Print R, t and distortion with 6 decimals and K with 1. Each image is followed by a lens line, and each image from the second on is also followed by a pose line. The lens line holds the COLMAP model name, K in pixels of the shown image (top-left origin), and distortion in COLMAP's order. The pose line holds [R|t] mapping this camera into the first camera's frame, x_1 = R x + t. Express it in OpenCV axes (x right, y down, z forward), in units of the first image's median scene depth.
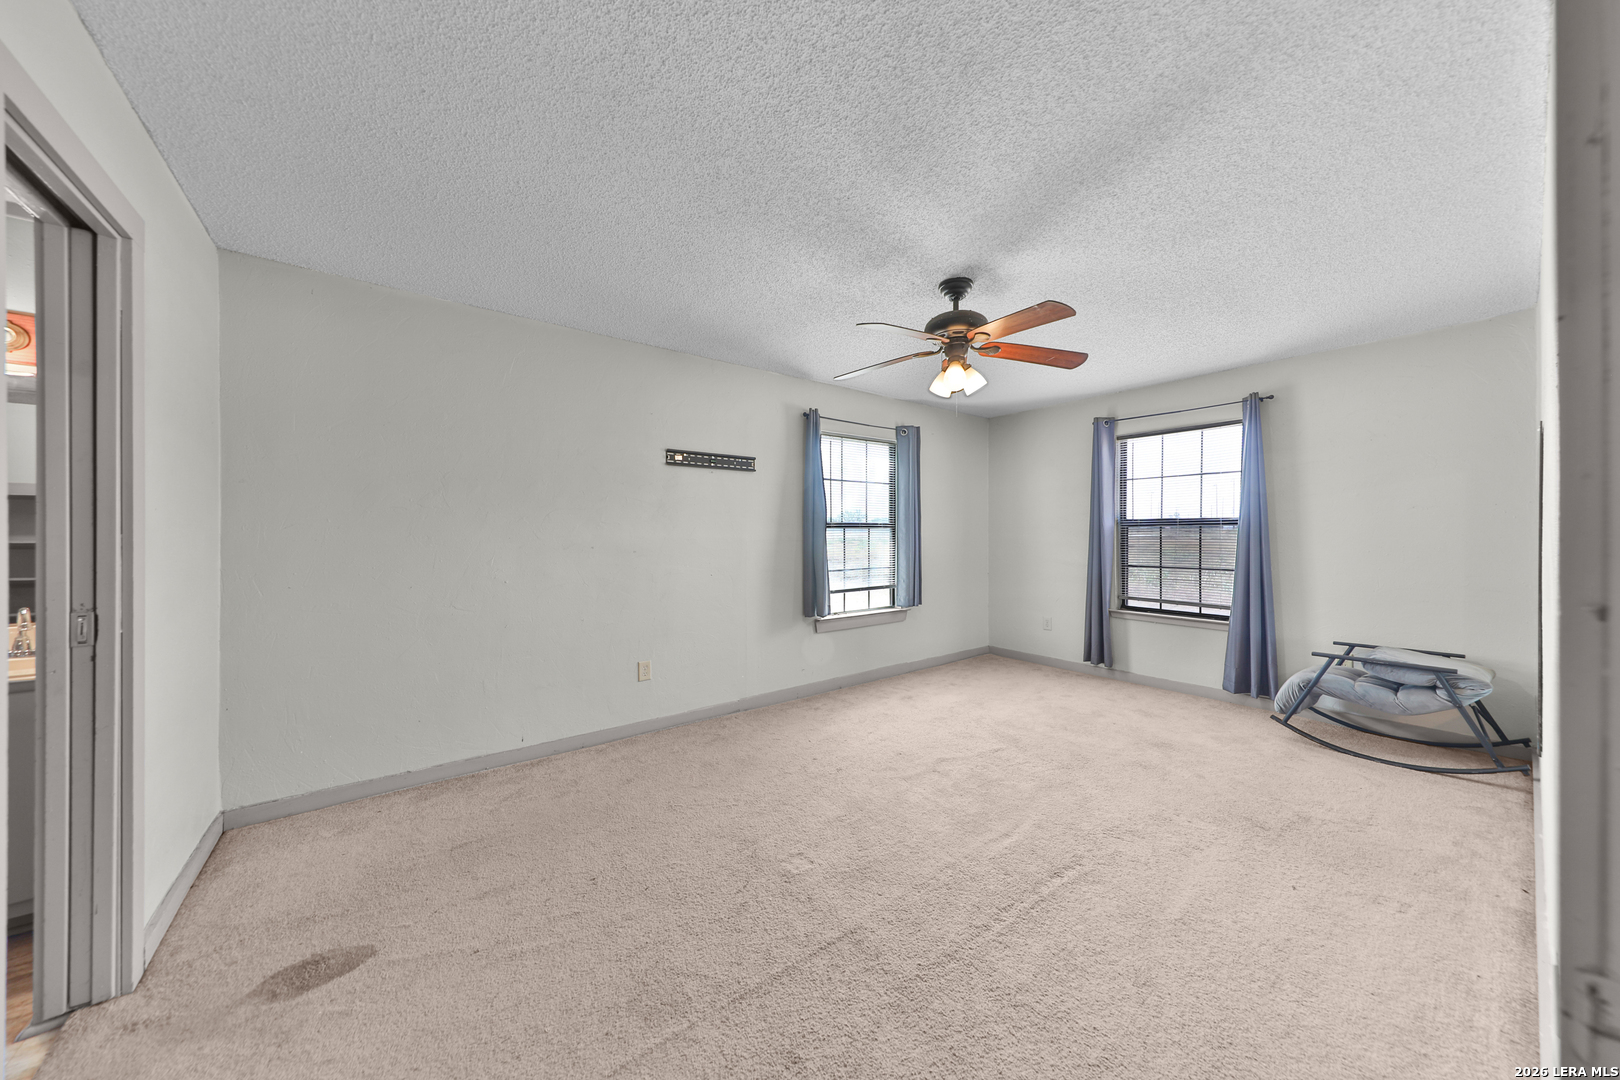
lens RADIAL K [[547.4, 0, 820.3], [0, 547.4, 535.1], [0, 0, 1]] dist [0.010245, -0.001671]
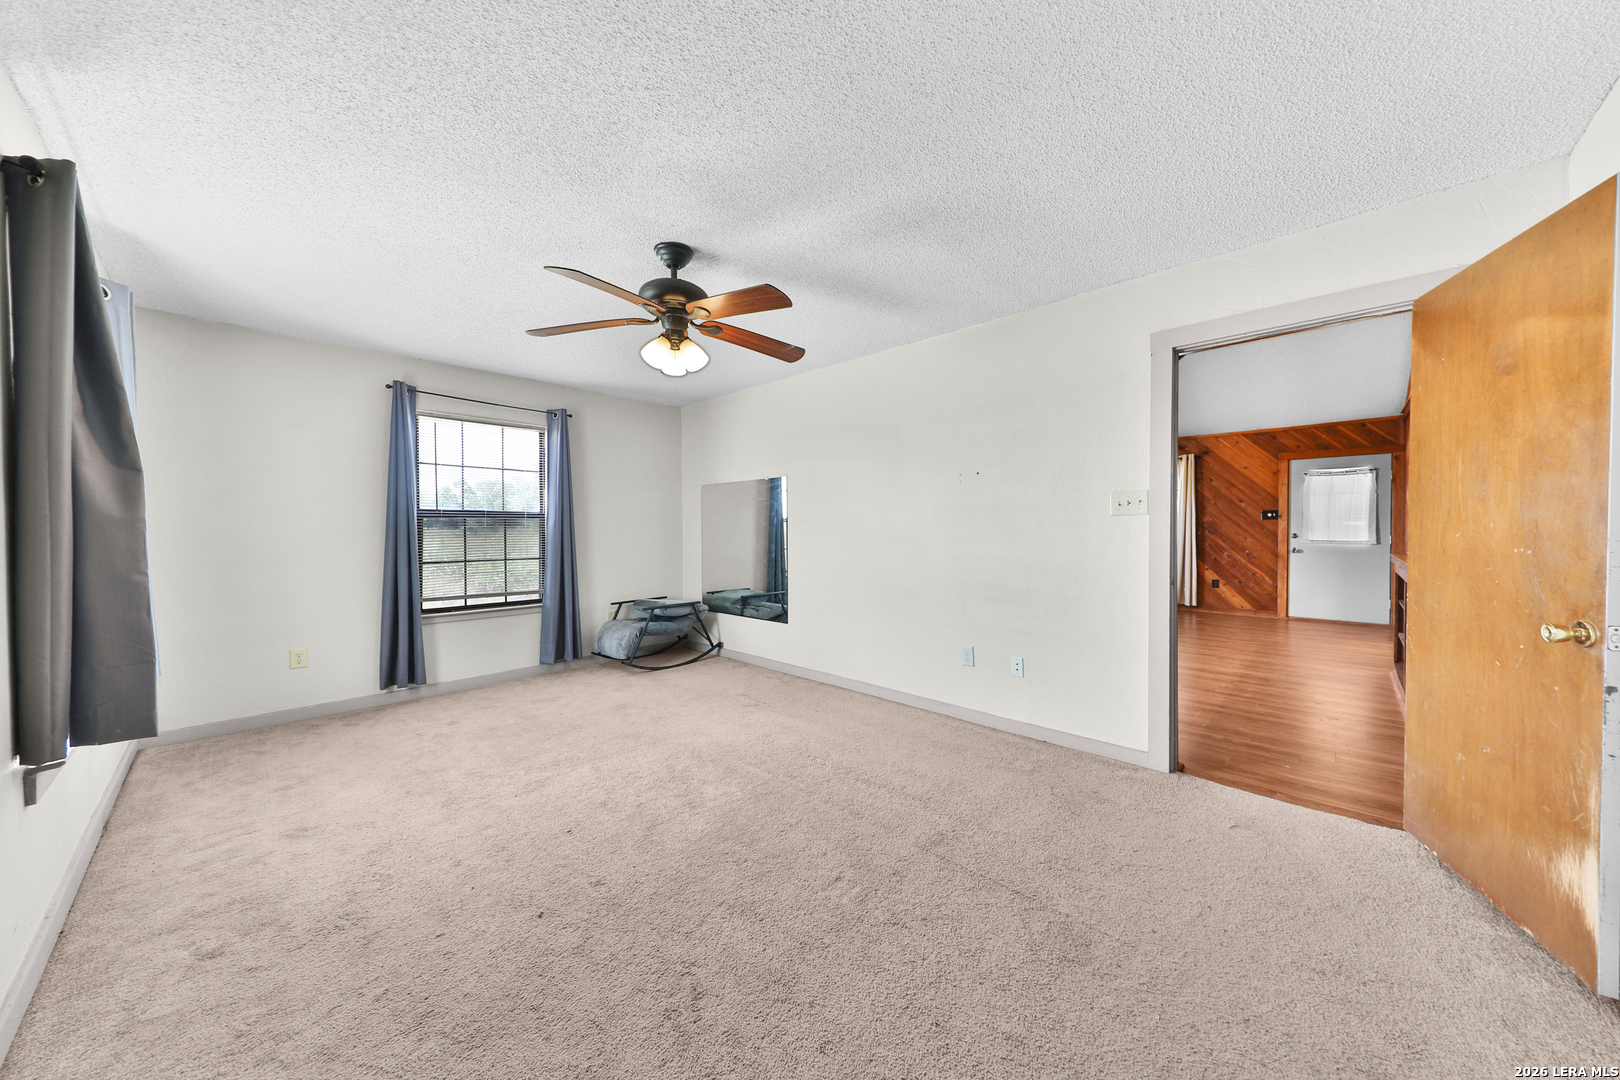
lens RADIAL K [[547.4, 0, 830.6], [0, 547.4, 539.0], [0, 0, 1]] dist [0.010245, -0.001671]
pose [[-0.165582, -0.021862, 0.985954, -0.461508], [0.005580, 0.999717, 0.023104, 0.001354], [-0.986180, 0.009328, -0.165413, 0.586242]]
